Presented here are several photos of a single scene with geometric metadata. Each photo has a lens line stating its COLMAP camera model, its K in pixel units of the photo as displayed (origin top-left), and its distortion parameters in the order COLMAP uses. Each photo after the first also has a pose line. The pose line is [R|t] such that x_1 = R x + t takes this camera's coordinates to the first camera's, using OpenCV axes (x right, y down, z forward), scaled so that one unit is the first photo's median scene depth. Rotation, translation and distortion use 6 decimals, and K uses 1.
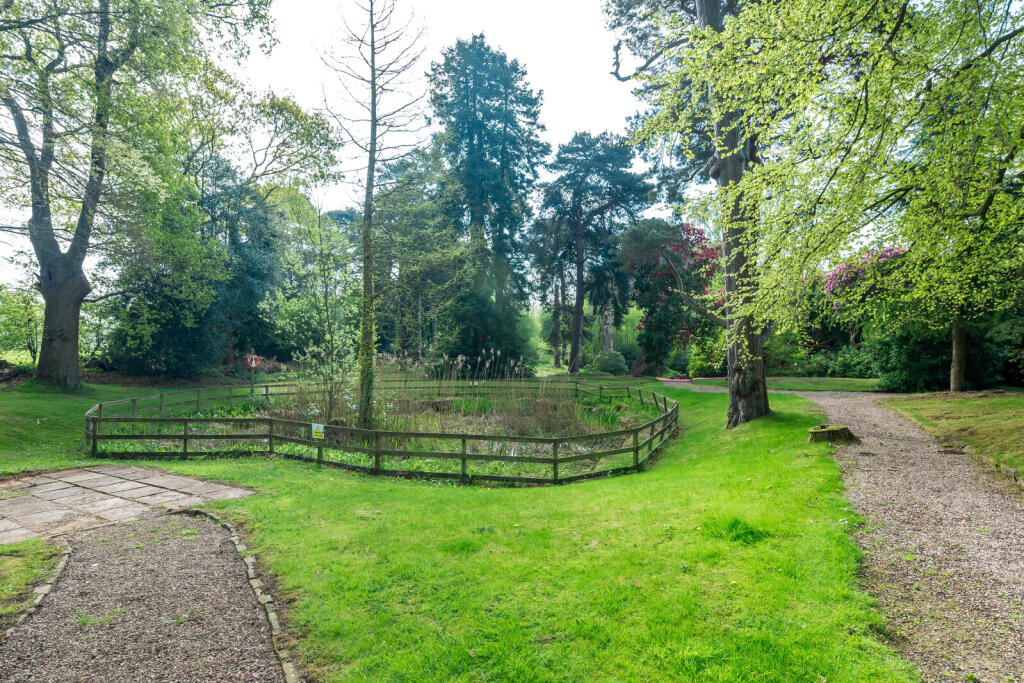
lens RADIAL K [[562.2, 0, 512.2], [0, 562.2, 342.7], [0, 0, 1]] dist [0.002614, 0.000400]
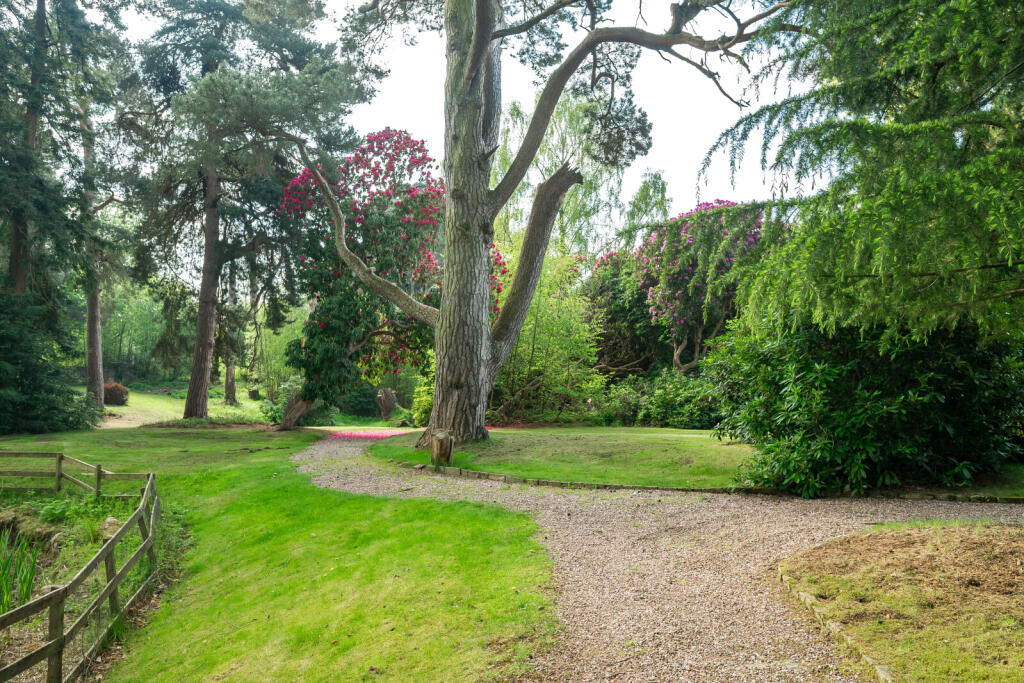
lens RADIAL K [[709.1, 0, 511.8], [0, 709.1, 343.1], [0, 0, 1]] dist [-0.005664, -0.000272]
pose [[0.947941, 0.018744, 0.317894, 0.224802], [-0.008387, 0.999389, -0.033918, 0.005607], [-0.318336, 0.029486, 0.947519, 0.385307]]
